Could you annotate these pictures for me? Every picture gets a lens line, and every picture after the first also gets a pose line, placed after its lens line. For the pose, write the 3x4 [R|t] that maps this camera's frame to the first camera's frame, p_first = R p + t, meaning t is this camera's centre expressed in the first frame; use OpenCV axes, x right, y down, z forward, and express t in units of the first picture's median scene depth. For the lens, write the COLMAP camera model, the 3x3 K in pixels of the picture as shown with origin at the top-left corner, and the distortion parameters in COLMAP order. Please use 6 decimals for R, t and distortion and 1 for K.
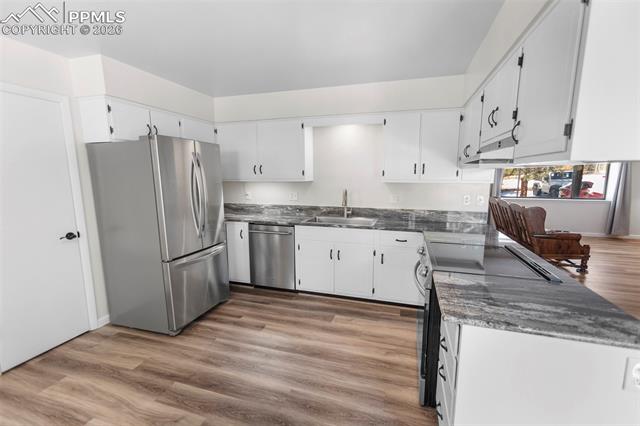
lens RADIAL K [[283.7, 0, 321.3], [0, 283.7, 215.0], [0, 0, 1]] dist [-0.001428, 0.000467]
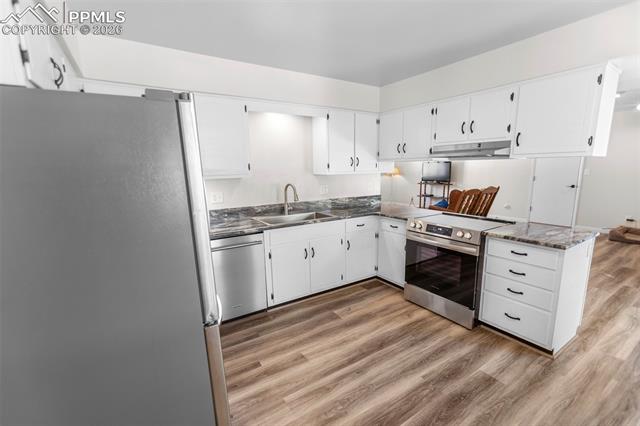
lens RADIAL K [[283.7, 0, 321.4], [0, 283.7, 216.5], [0, 0, 1]] dist [-0.001428, 0.000467]
pose [[0.637925, -0.141739, 0.756942, -0.646339], [0.124159, 0.988987, 0.080553, -0.052828], [-0.760024, 0.042594, 0.648498, 0.367857]]
